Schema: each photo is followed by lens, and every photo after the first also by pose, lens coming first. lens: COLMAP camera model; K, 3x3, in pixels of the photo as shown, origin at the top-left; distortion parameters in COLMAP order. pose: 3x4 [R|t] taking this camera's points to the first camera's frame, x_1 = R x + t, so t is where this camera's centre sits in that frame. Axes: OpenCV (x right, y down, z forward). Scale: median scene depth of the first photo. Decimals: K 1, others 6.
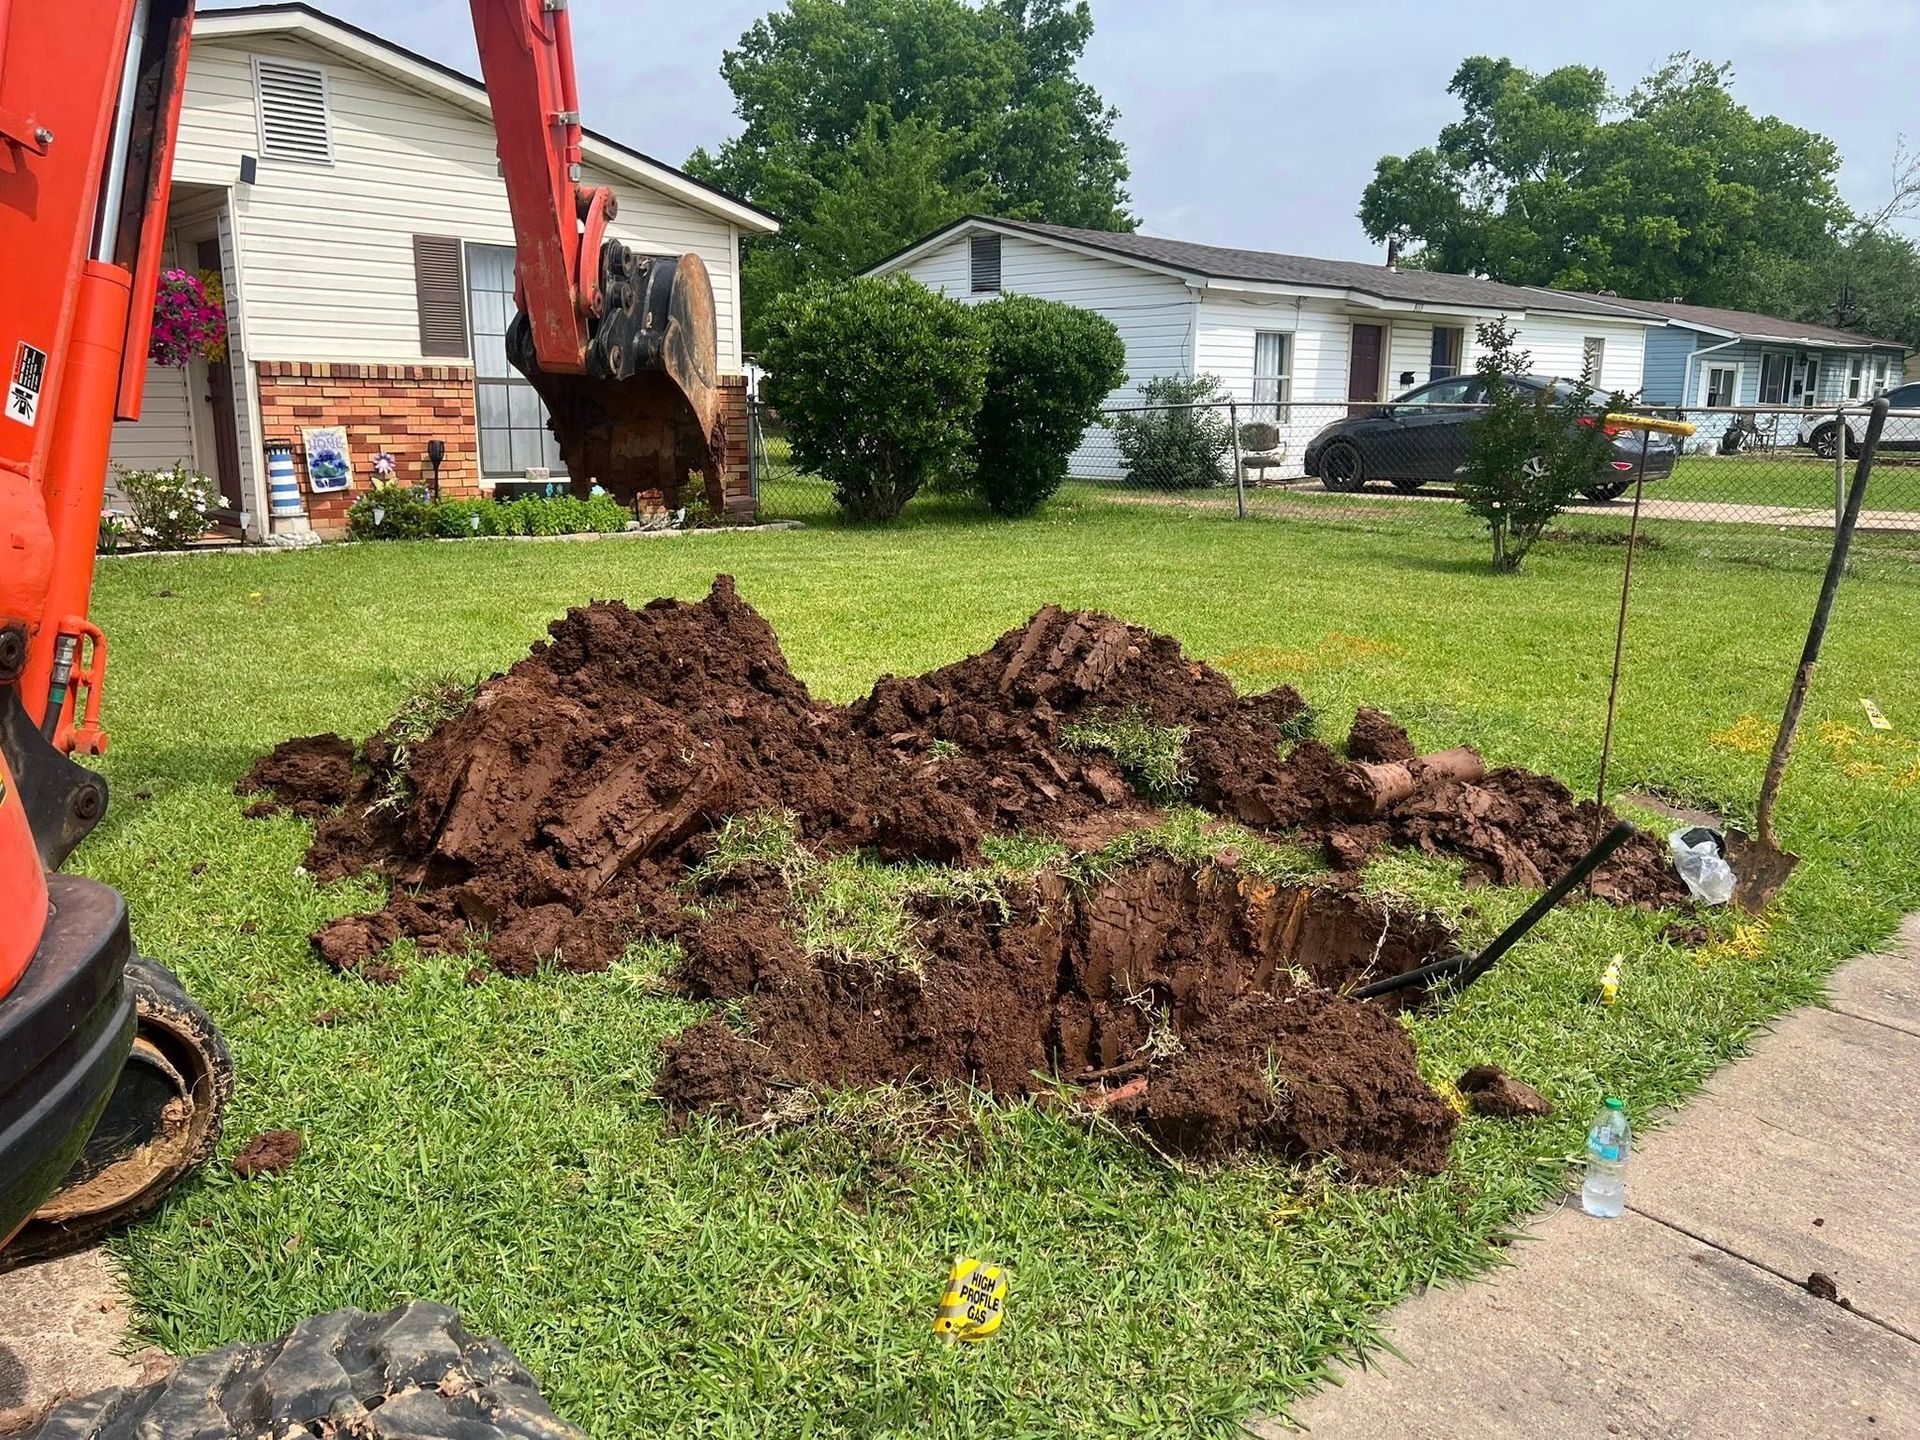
lens RADIAL K [[1436.8, 0, 968.7], [0, 1436.8, 710.7], [0, 0, 1]] dist [0.026796, -0.042823]
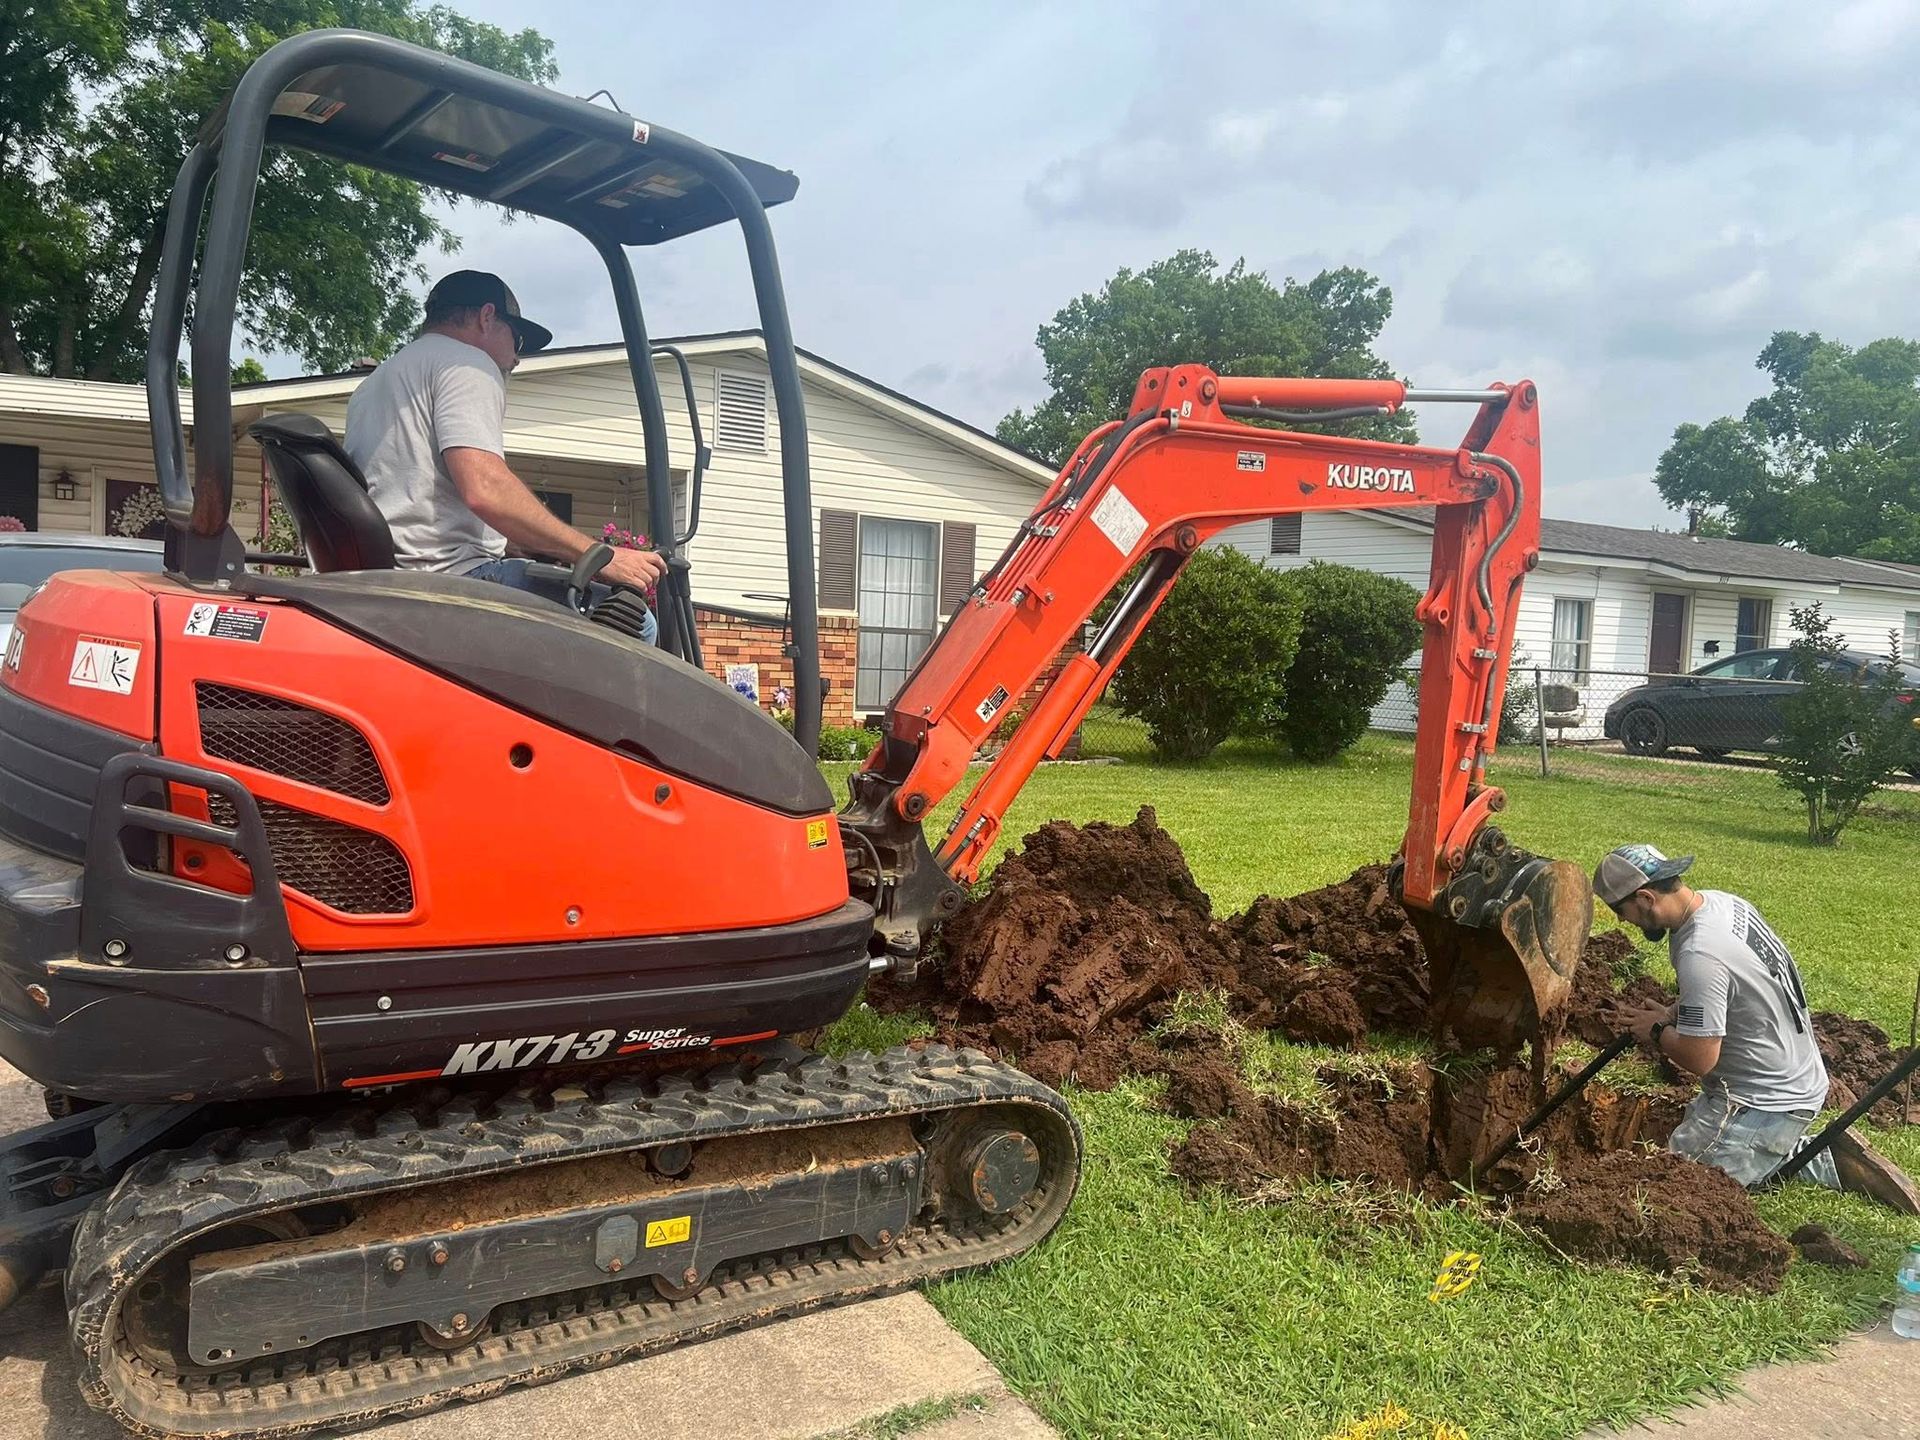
lens RADIAL K [[1436.8, 0, 968.7], [0, 1436.8, 710.7], [0, 0, 1]] dist [0.026796, -0.042823]
pose [[0.982622, 0.045422, -0.179973, -0.096874], [-0.073768, 0.985299, -0.154092, 0.028424], [0.170328, 0.164690, 0.971527, -0.257471]]
